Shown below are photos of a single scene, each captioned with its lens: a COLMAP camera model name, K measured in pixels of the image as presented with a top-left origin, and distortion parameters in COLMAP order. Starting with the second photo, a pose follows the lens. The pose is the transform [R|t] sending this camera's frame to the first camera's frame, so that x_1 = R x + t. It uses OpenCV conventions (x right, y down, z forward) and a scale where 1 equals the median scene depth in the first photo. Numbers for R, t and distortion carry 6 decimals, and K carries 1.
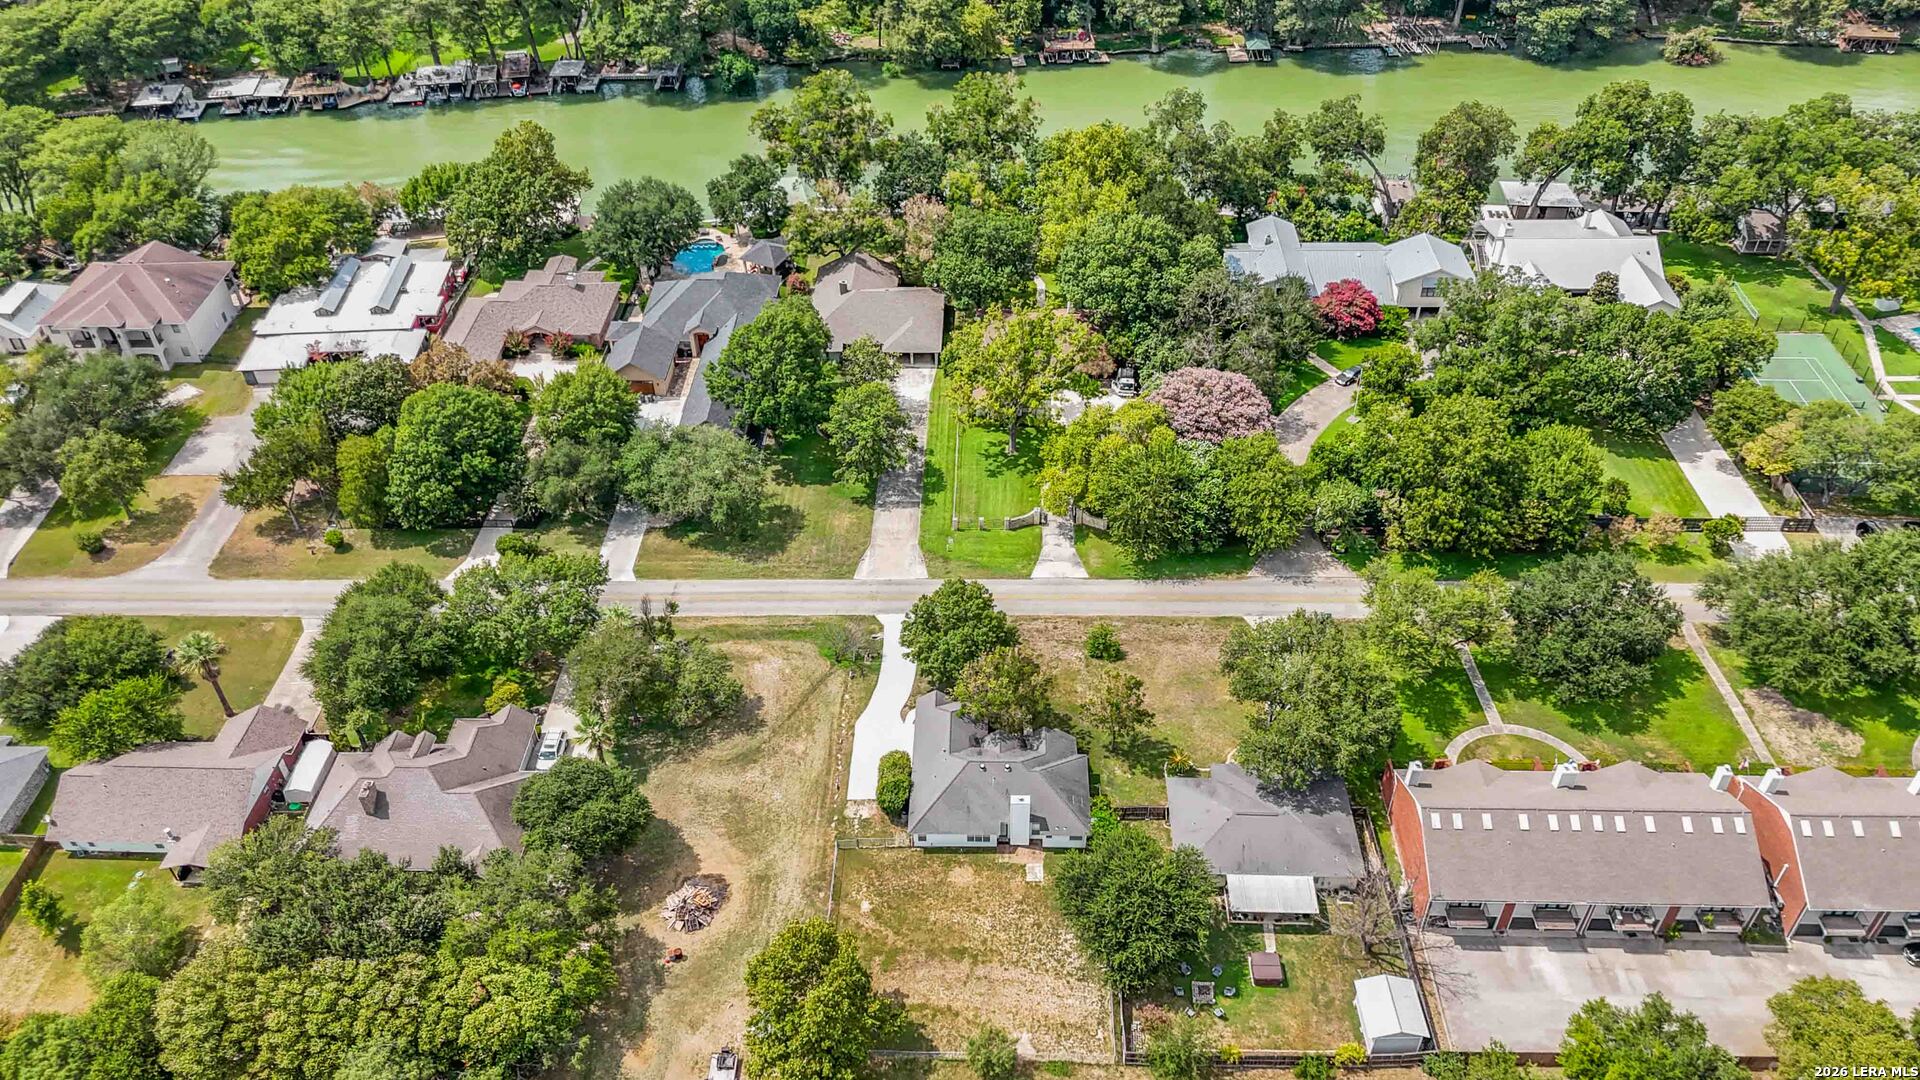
lens RADIAL K [[1417.9, 0, 965.5], [0, 1417.9, 535.3], [0, 0, 1]] dist [0.065721, -0.065341]
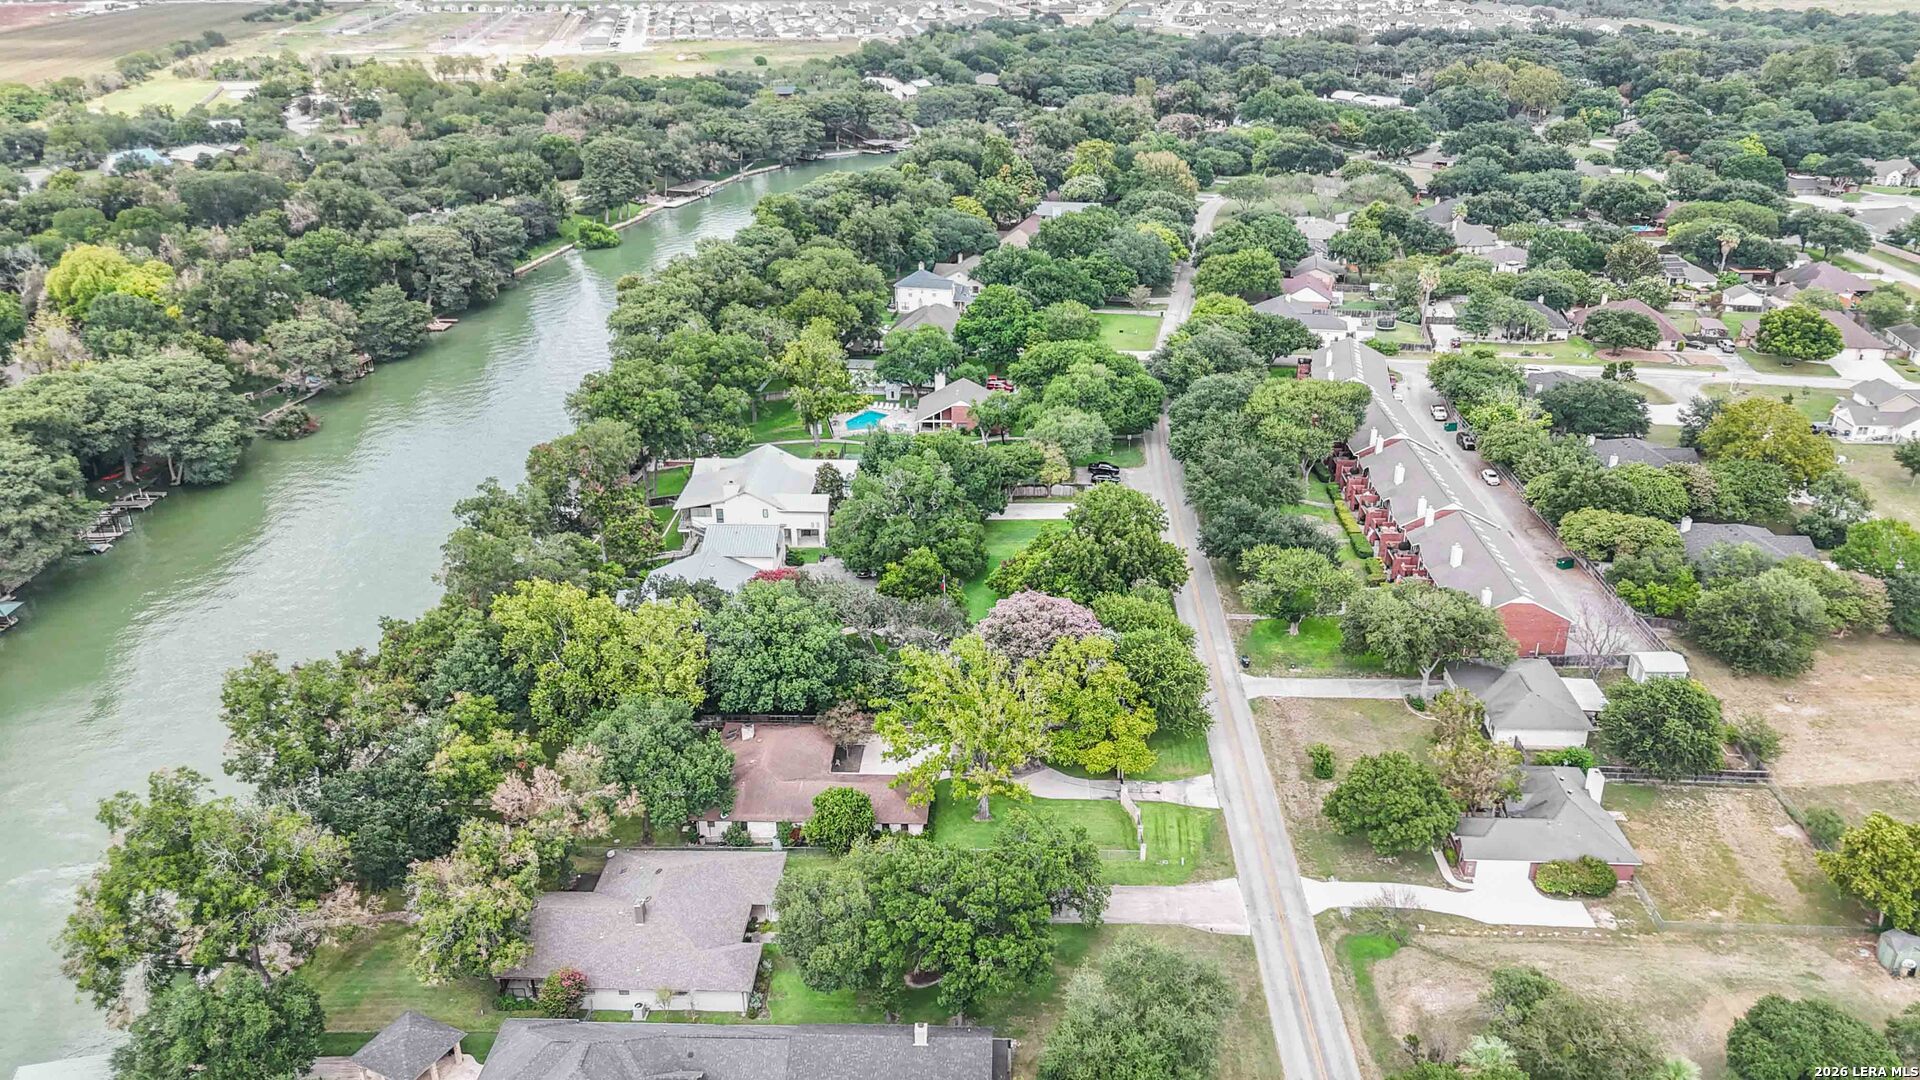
lens RADIAL K [[1417.9, 0, 965.5], [0, 1417.9, 535.3], [0, 0, 1]] dist [0.065721, -0.065341]
pose [[0.016967, -0.389403, 0.920911, -0.672138], [0.645596, 0.707576, 0.287301, -0.425798], [-0.763490, 0.589662, 0.263403, 0.693162]]
